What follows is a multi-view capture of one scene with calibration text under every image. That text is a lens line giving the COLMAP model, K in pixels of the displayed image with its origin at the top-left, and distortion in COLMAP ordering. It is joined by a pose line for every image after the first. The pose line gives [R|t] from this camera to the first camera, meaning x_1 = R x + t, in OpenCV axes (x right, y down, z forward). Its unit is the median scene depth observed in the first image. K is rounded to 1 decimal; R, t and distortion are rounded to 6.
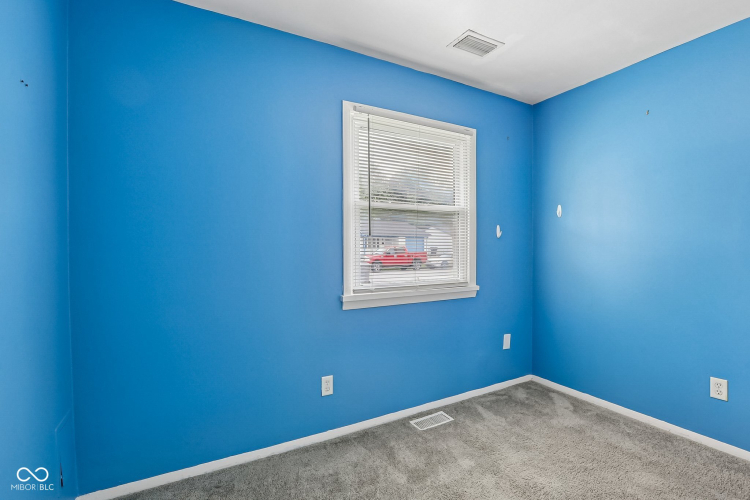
lens RADIAL K [[350.1, 0, 376.8], [0, 350.1, 246.9], [0, 0, 1]] dist [-0.057786, 0.022608]
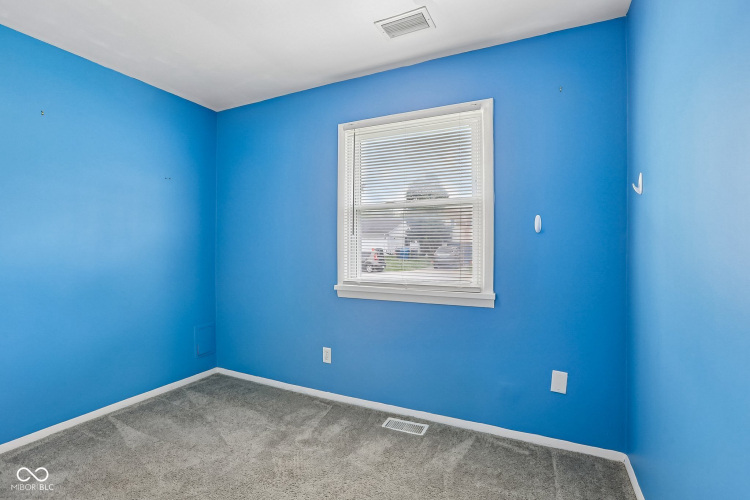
lens RADIAL K [[349.8, 0, 372.2], [0, 349.8, 239.9], [0, 0, 1]] dist [-0.025514, 0.000399]
pose [[0.583314, -0.010359, -0.812180, 0.903248], [-0.003182, 0.999882, -0.015039, 0.001439], [0.812240, 0.011356, 0.583212, 0.361958]]
